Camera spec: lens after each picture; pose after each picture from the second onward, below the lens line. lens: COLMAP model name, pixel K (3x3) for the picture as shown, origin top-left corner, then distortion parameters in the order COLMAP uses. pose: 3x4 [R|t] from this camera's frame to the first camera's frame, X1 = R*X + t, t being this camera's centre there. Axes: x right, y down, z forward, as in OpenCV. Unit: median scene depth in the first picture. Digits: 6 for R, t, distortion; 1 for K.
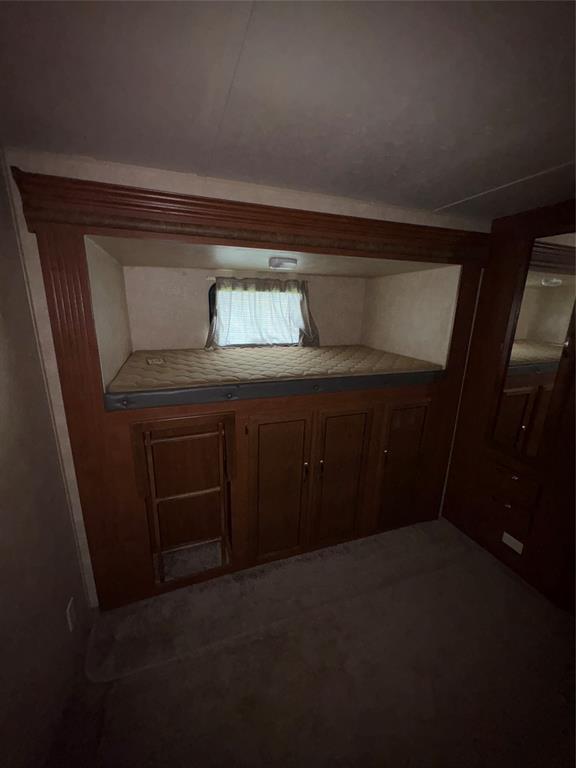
lens RADIAL K [[306.0, 0, 288.0], [0, 306.0, 384.0], [0, 0, 1]] dist [0.000759, -0.000092]
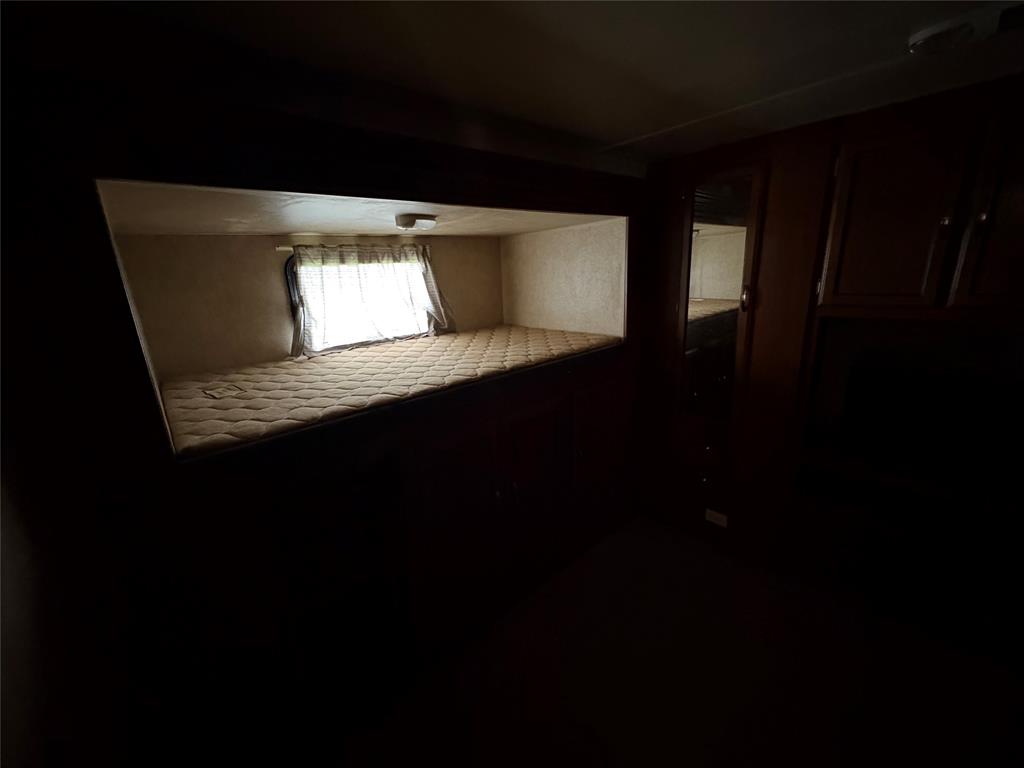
lens RADIAL K [[408.0, 0, 514.2], [0, 408.0, 384.9], [0, 0, 1]] dist [0.000759, -0.000092]
pose [[0.923512, -0.169917, 0.343880, -0.148238], [0.164784, 0.985333, 0.044332, -0.024083], [-0.346369, 0.015725, 0.937967, 0.044268]]
